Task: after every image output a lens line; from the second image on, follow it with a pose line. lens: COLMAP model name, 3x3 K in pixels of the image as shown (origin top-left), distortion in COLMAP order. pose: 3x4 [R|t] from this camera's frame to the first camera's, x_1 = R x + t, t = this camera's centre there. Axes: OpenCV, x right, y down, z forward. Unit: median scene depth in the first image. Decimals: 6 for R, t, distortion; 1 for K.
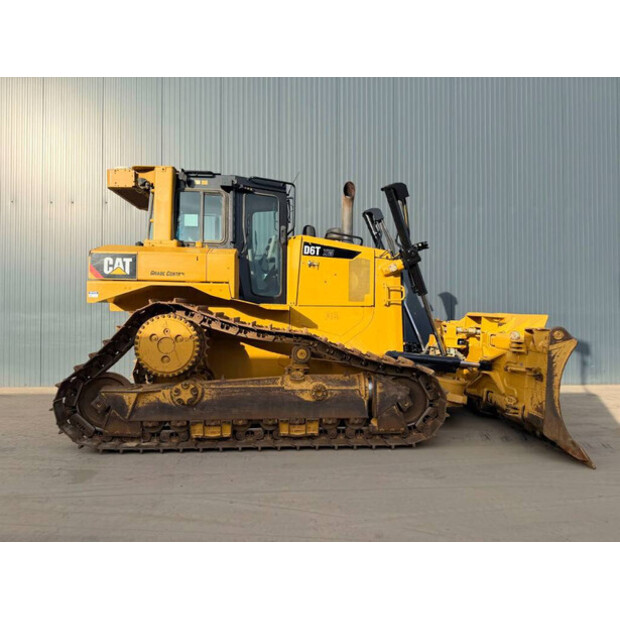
lens RADIAL K [[436.3, 0, 304.3], [0, 436.3, 308.2], [0, 0, 1]] dist [0.030193, -0.053283]
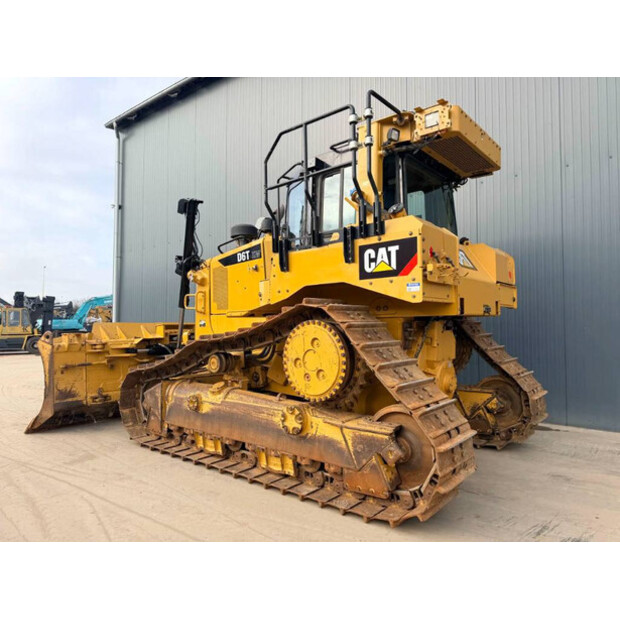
lens RADIAL K [[436.3, 0, 306.6], [0, 436.3, 311.5], [0, 0, 1]] dist [0.030193, -0.053283]
pose [[0.777599, -0.024416, -0.628286, 0.609627], [0.010505, 0.999611, -0.025845, 0.017759], [0.628673, 0.013497, 0.777553, 0.391756]]
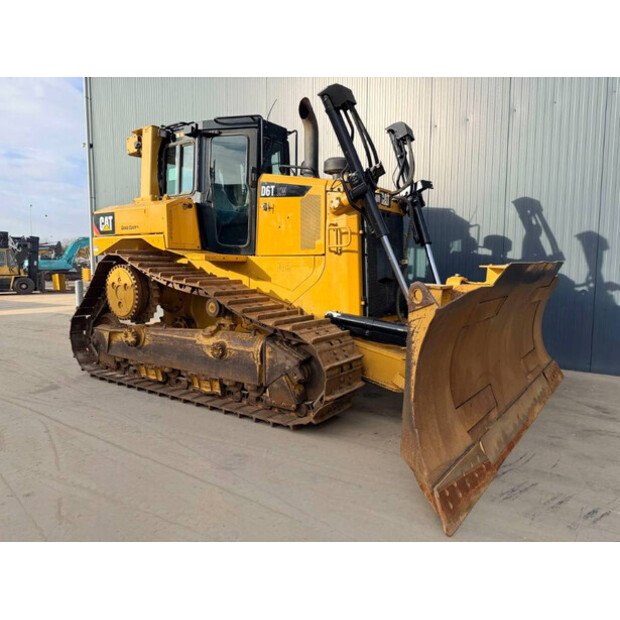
lens RADIAL K [[436.3, 0, 304.1], [0, 436.3, 309.4], [0, 0, 1]] dist [0.030193, -0.053283]
pose [[0.783852, 0.058029, -0.618231, 0.753564], [0.008241, 0.994564, 0.103802, 0.015113], [0.620893, -0.086460, 0.779112, 0.414222]]
